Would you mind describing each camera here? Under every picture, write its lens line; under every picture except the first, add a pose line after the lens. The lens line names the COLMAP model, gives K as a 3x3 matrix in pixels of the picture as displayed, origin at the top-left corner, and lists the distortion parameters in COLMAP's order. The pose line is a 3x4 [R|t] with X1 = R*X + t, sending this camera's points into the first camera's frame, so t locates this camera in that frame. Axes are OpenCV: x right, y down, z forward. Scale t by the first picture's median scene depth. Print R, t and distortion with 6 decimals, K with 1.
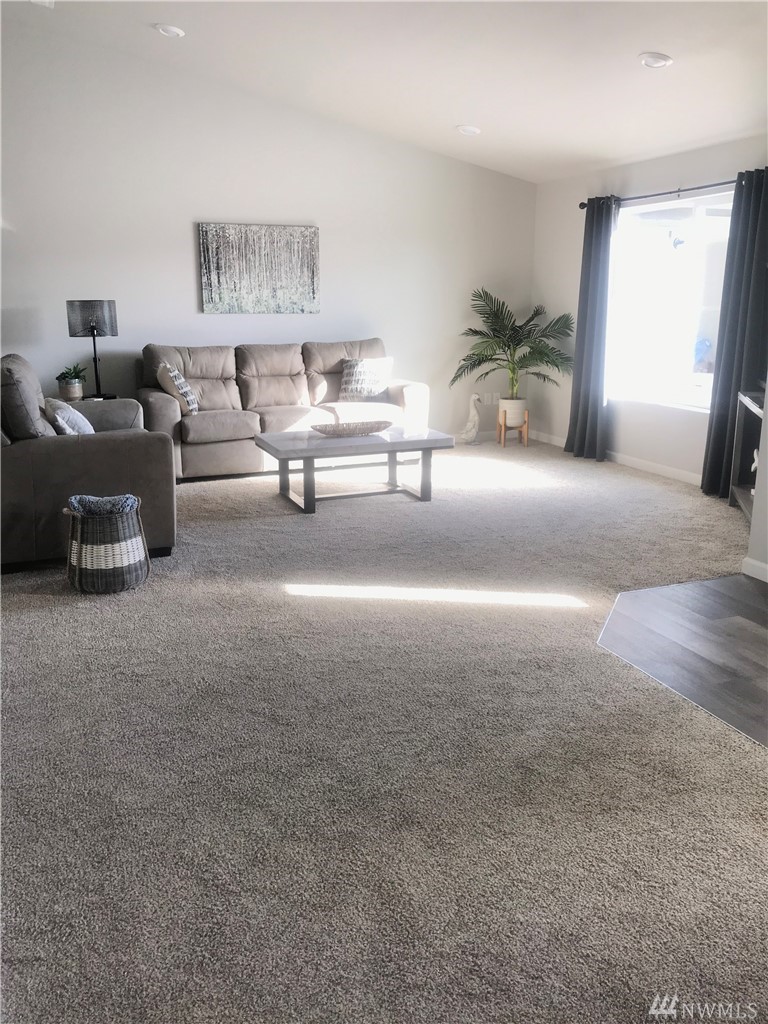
lens RADIAL K [[841.5, 0, 387.0], [0, 841.5, 514.5], [0, 0, 1]] dist [0.042334, -0.051607]
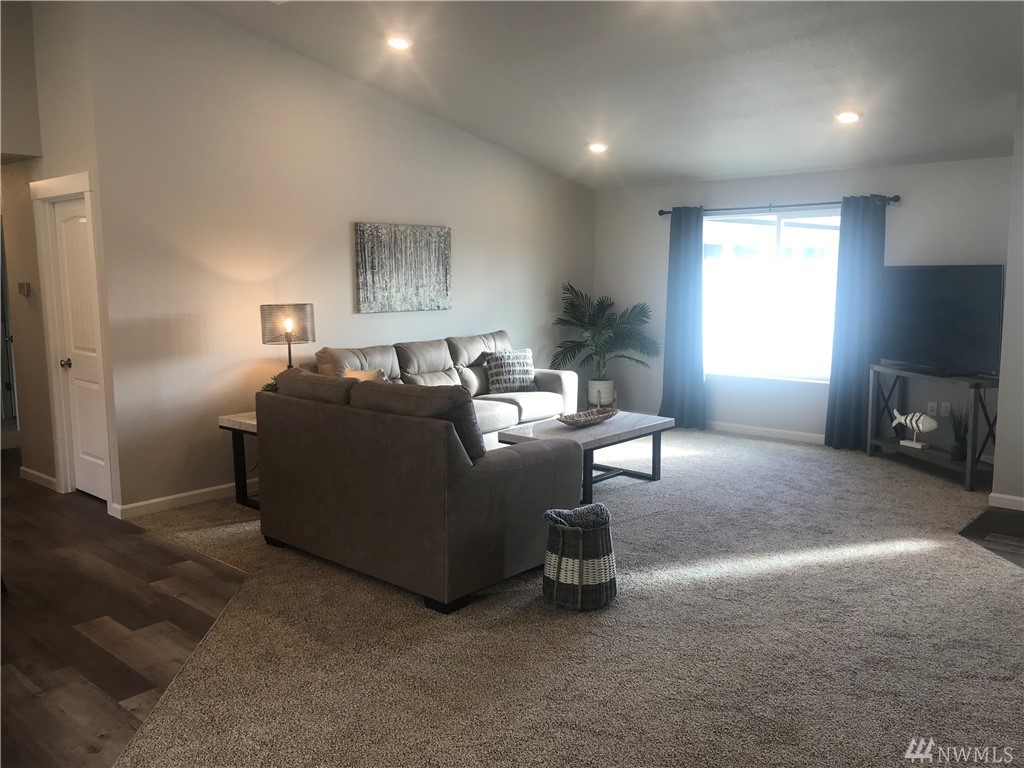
lens RADIAL K [[841.5, 0, 506.3], [0, 841.5, 380.4], [0, 0, 1]] dist [0.042334, -0.051607]
pose [[0.900918, -0.063357, 0.429340, -0.579731], [0.116925, 0.988140, -0.099534, -0.056771], [-0.417942, 0.139873, 0.897642, 0.095061]]
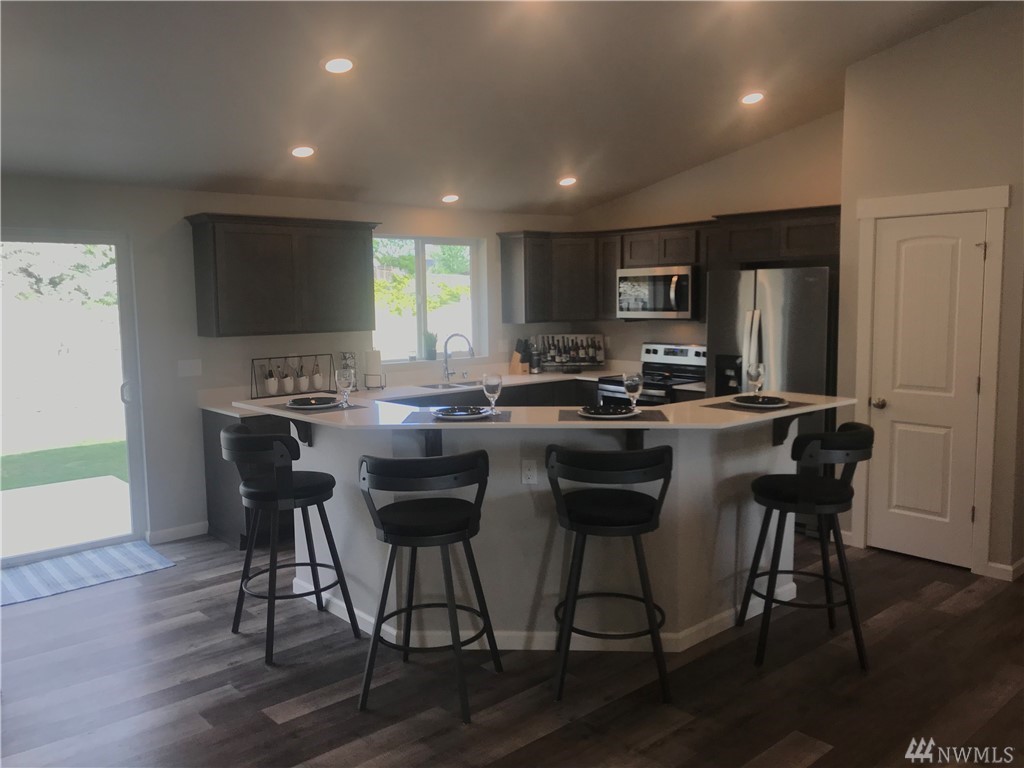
lens RADIAL K [[841.5, 0, 504.8], [0, 841.5, 378.3], [0, 0, 1]] dist [0.042334, -0.051607]
pose [[0.326000, 0.089178, -0.941154, -0.175169], [-0.221911, 0.974943, 0.015514, -0.164051], [0.918956, 0.203795, 0.337621, 0.441504]]
